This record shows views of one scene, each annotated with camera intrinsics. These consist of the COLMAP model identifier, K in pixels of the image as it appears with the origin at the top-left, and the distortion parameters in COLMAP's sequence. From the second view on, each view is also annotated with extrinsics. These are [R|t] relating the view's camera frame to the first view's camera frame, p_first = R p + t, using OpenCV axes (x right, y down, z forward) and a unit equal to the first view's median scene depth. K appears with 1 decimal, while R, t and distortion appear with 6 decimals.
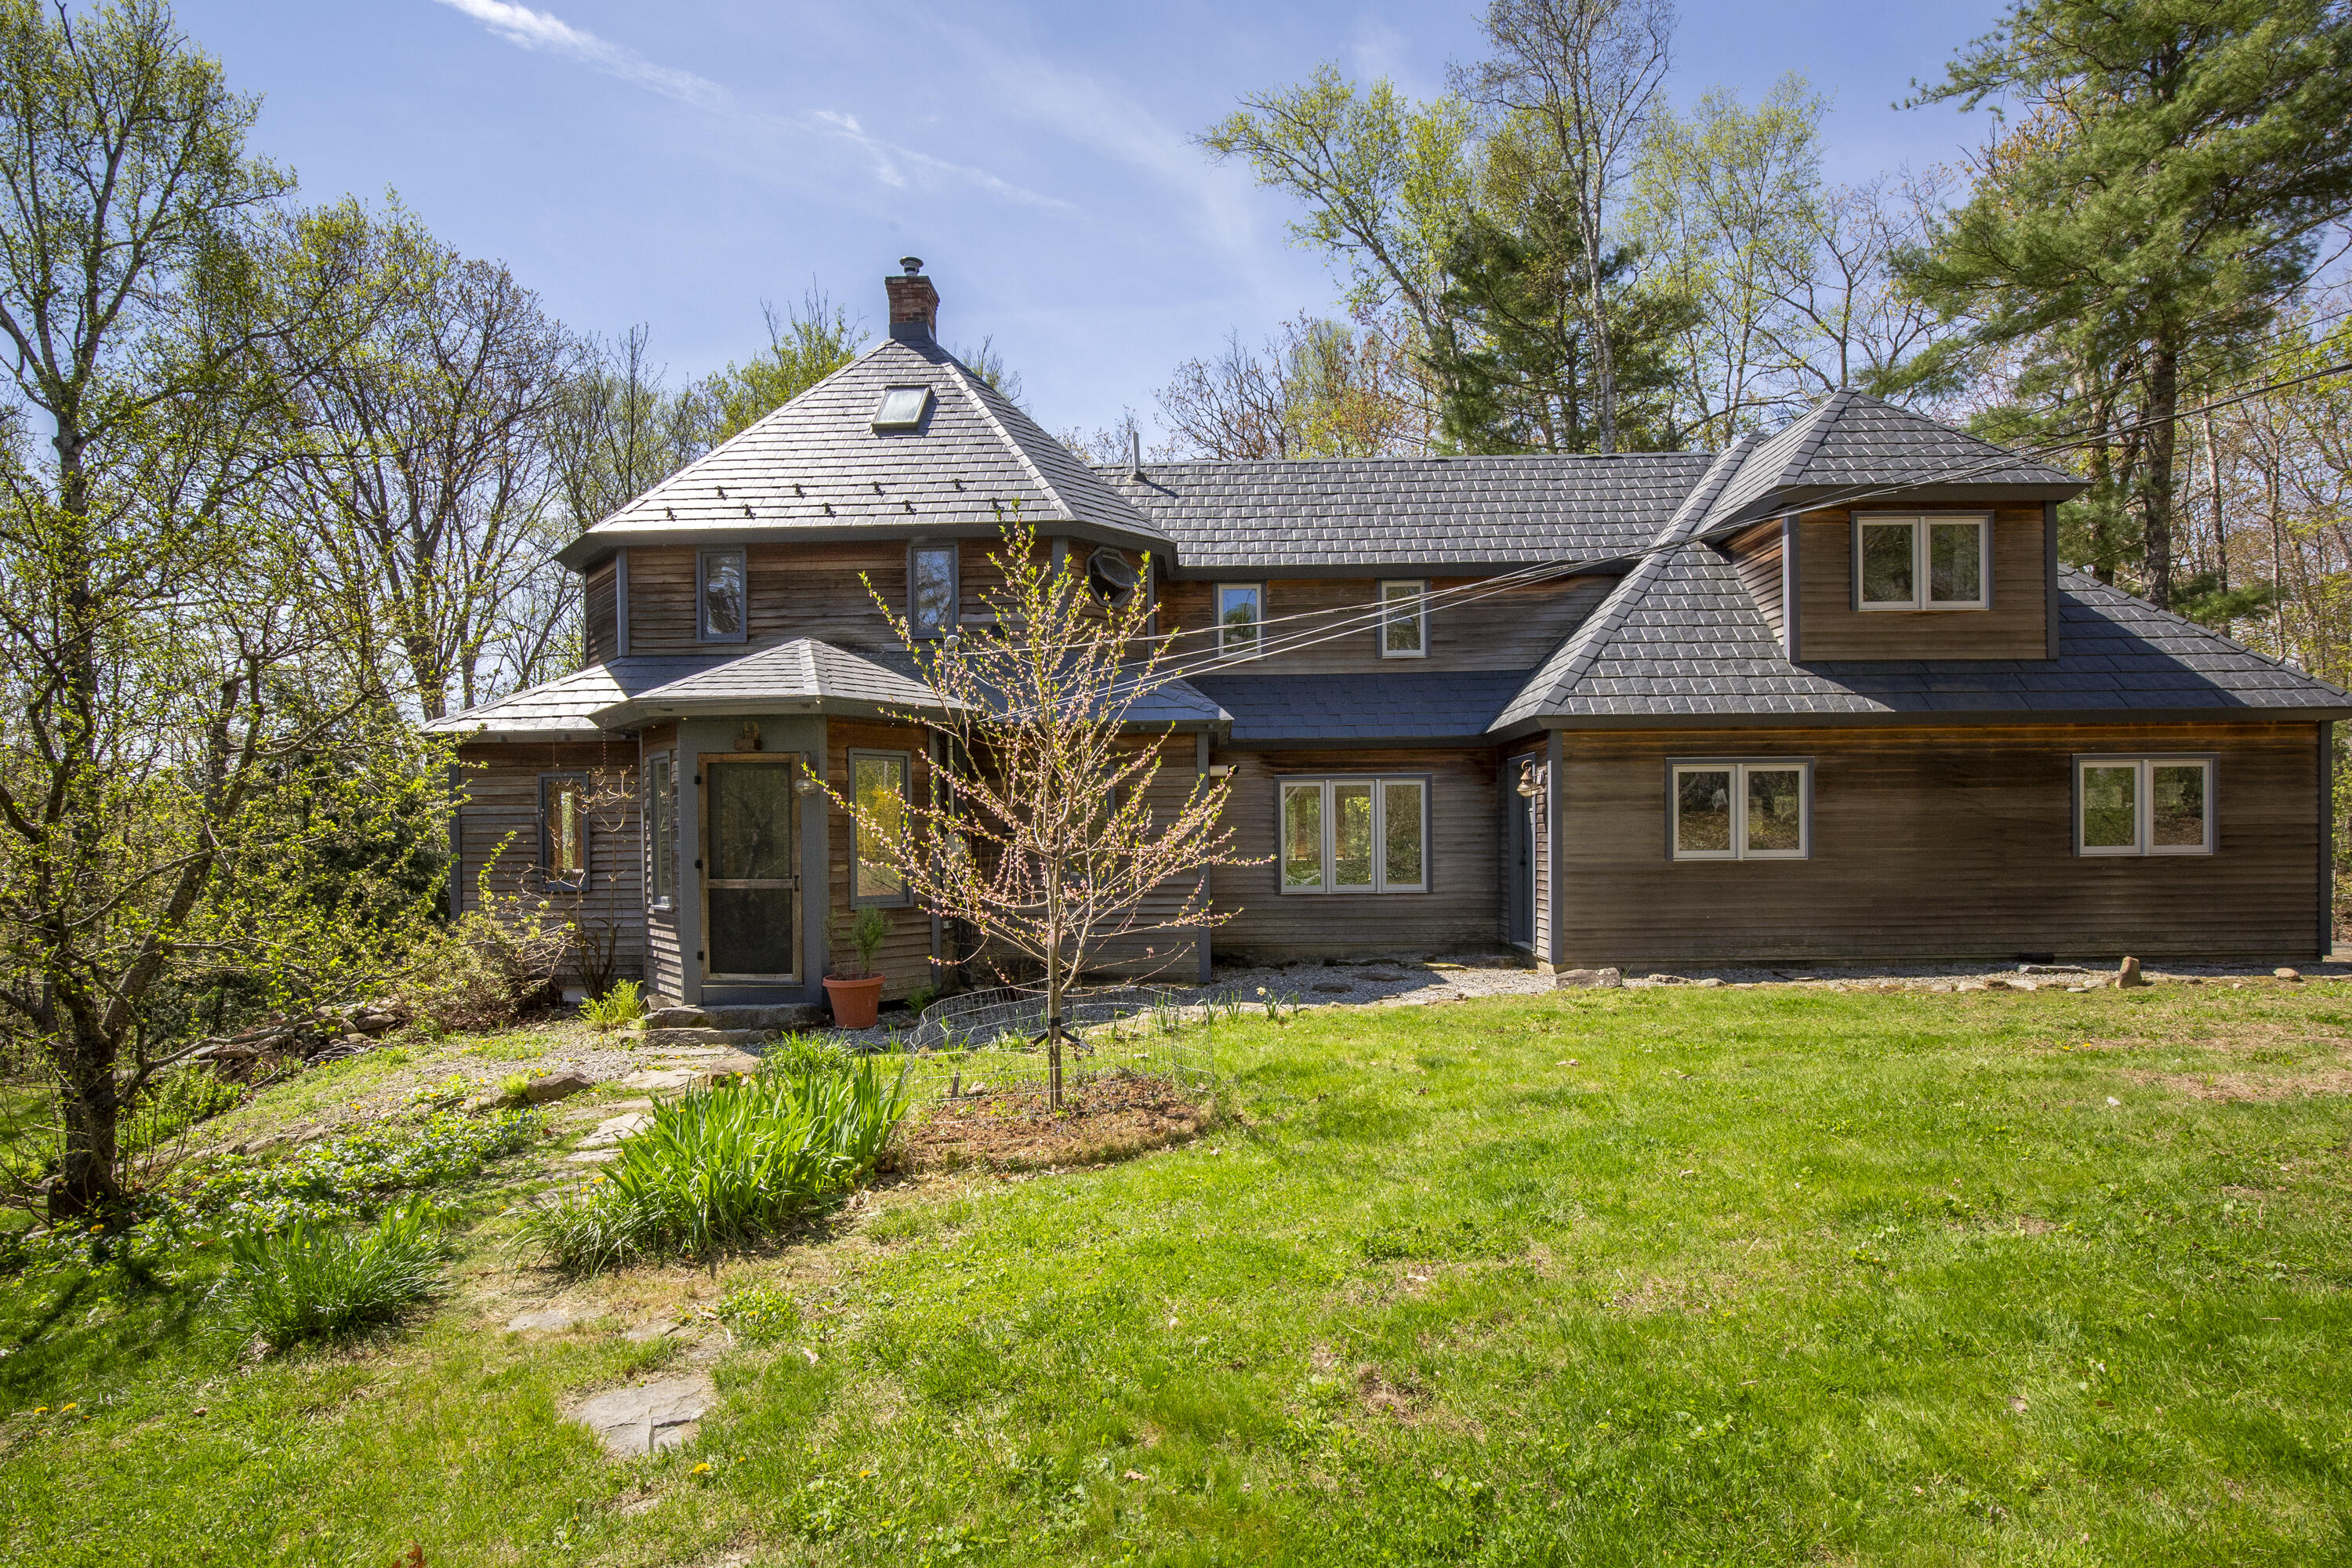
lens RADIAL K [[1130.3, 0, 1220.7], [0, 1130.3, 818.8], [0, 0, 1]] dist [-0.023649, 0.000412]
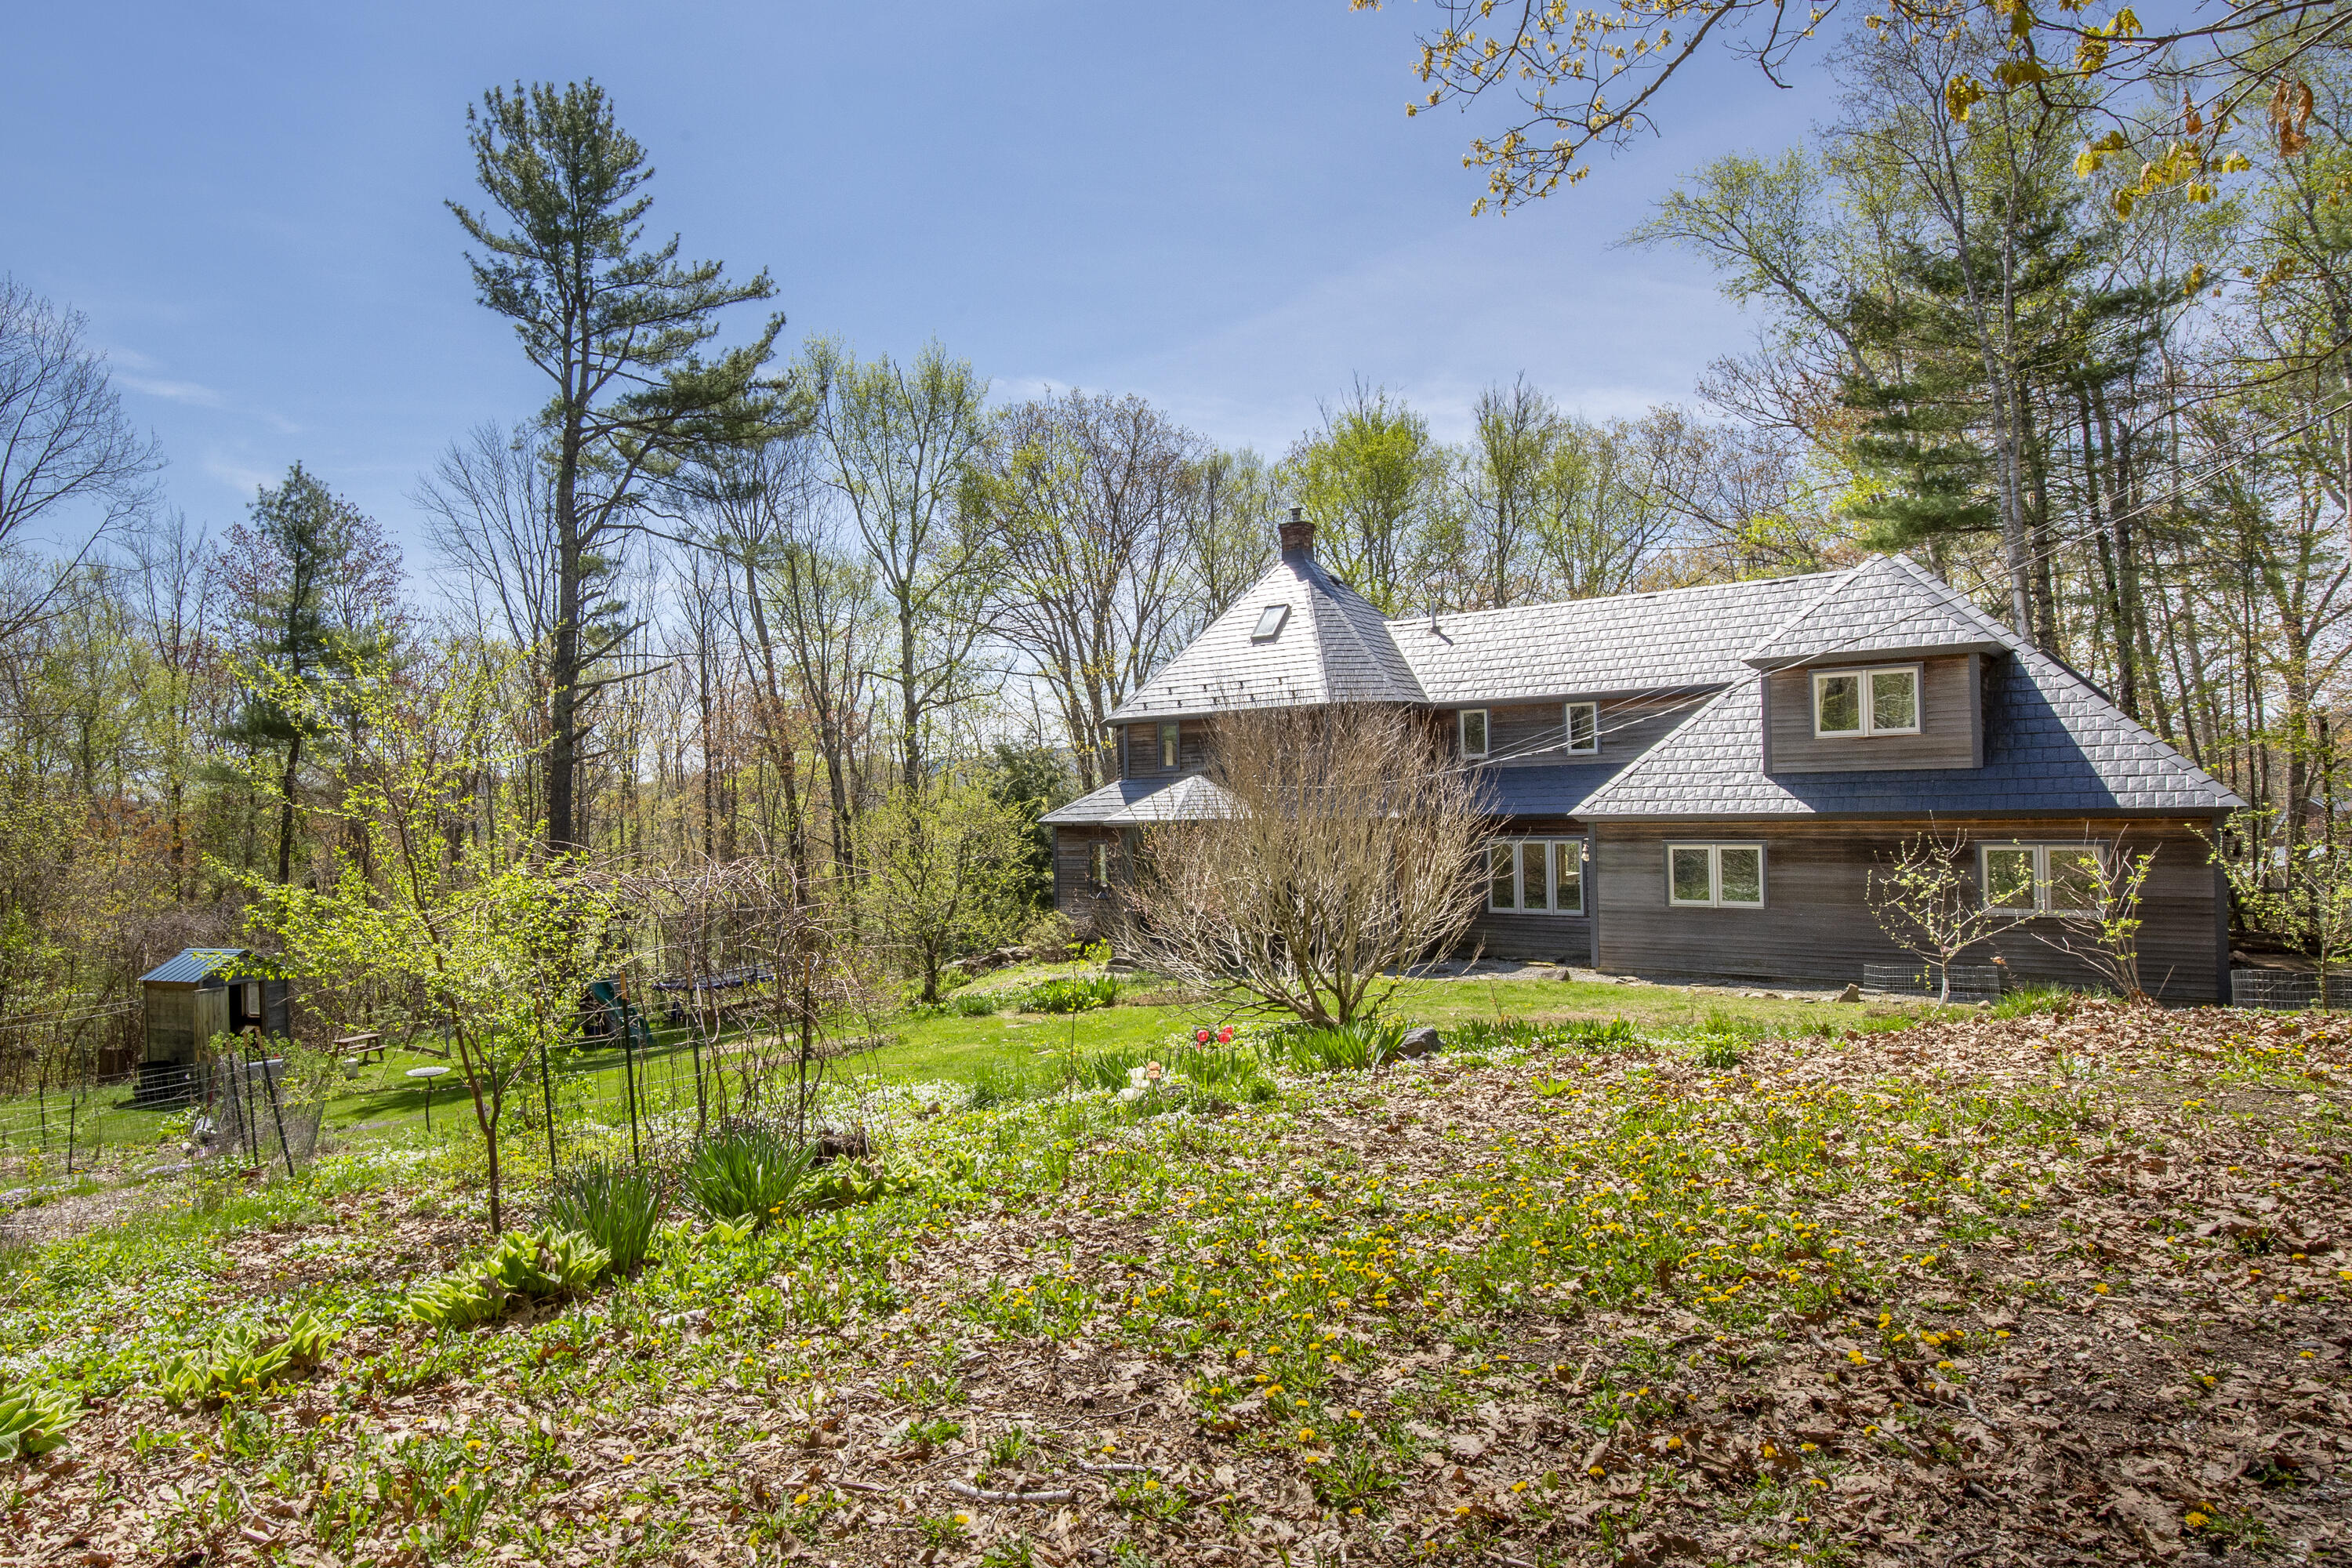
lens RADIAL K [[1224.9, 0, 1174.3], [0, 1224.9, 792.0], [0, 0, 1]] dist [-0.001715, -0.000310]
pose [[0.833815, -0.011660, -0.551921, 0.730065], [0.008637, 0.999930, -0.008076, -0.107528], [0.551976, 0.001966, 0.833857, -0.750556]]
